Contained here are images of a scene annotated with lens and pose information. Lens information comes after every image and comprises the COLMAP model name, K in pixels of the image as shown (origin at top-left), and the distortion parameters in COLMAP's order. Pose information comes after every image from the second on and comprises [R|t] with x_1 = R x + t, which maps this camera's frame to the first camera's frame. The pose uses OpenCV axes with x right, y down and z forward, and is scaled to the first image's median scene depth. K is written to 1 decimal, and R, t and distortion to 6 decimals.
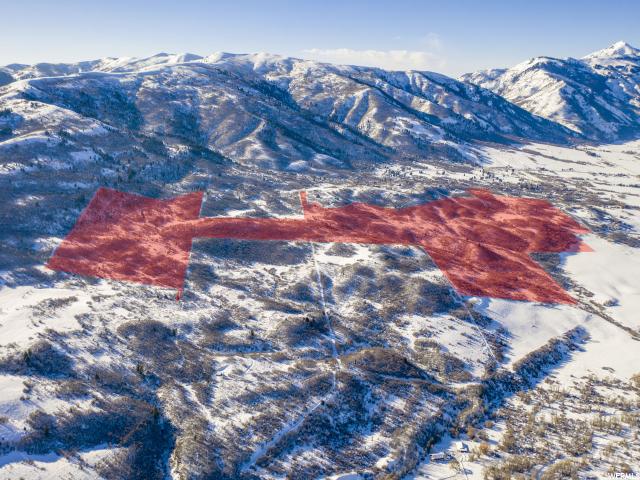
lens RADIAL K [[570.4, 0, 317.9], [0, 570.4, 240.4], [0, 0, 1]] dist [-0.031183, 0.020998]
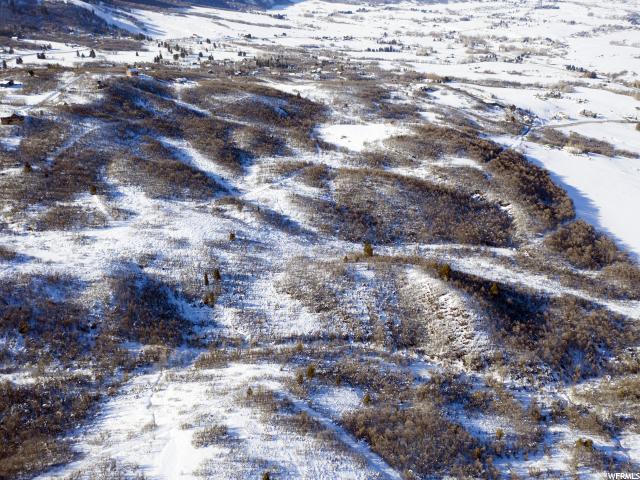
lens RADIAL K [[570.4, 0, 321.2], [0, 570.4, 238.3], [0, 0, 1]] dist [-0.031183, 0.020998]
pose [[0.775332, -0.268239, 0.571759, 0.091499], [0.170428, 0.960599, 0.219553, -0.065640], [-0.608124, -0.072782, 0.790499, 0.769694]]
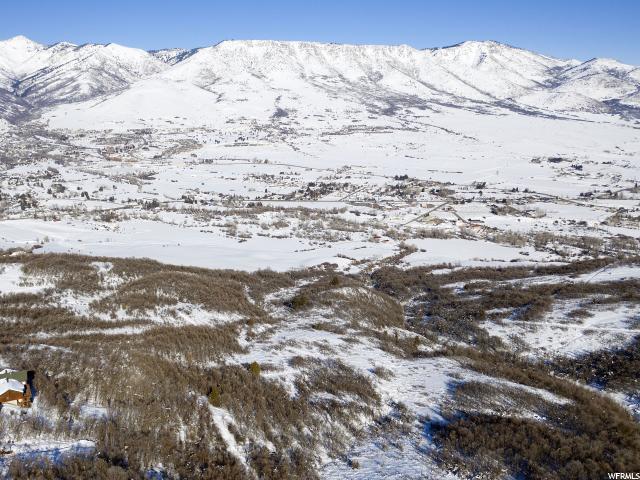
lens RADIAL K [[629.3, 0, 282.1], [0, 629.3, 258.4], [0, 0, 1]] dist [-0.029680, 0.000000]
pose [[-0.659003, -0.175913, 0.731279, 0.029537], [0.212293, 0.889229, 0.405219, -0.150897], [-0.721558, 0.422286, -0.548660, 1.127698]]
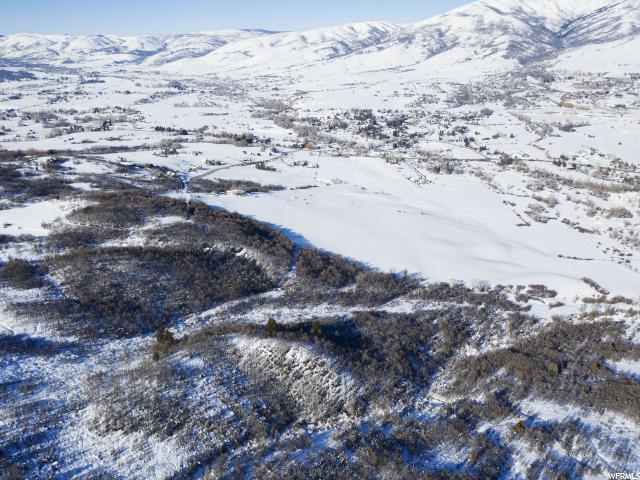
lens RADIAL K [[570.4, 0, 319.8], [0, 570.4, 236.0], [0, 0, 1]] dist [-0.031183, 0.020998]
pose [[0.128376, -0.310546, 0.941850, 0.083079], [0.284827, 0.921242, 0.264929, -0.070852], [-0.949944, 0.234254, 0.206717, 0.856470]]
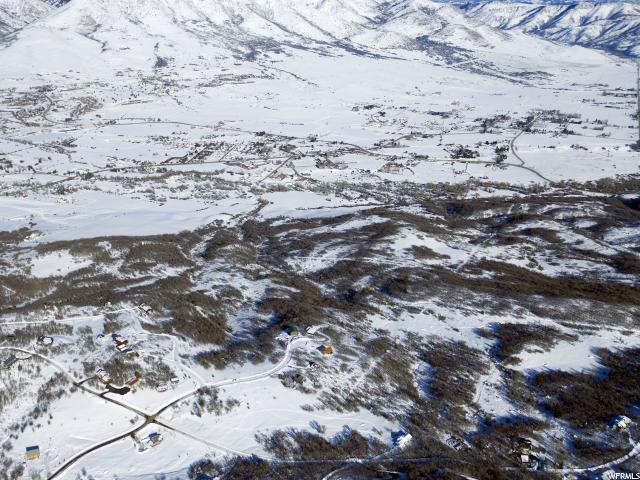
lens RADIAL K [[570.4, 0, 320.3], [0, 570.4, 234.4], [0, 0, 1]] dist [-0.031183, 0.020998]
pose [[-0.837595, -0.194806, 0.510378, -0.178590], [0.157732, 0.808229, 0.567350, -0.367334], [-0.523025, 0.555713, -0.646241, 1.294384]]
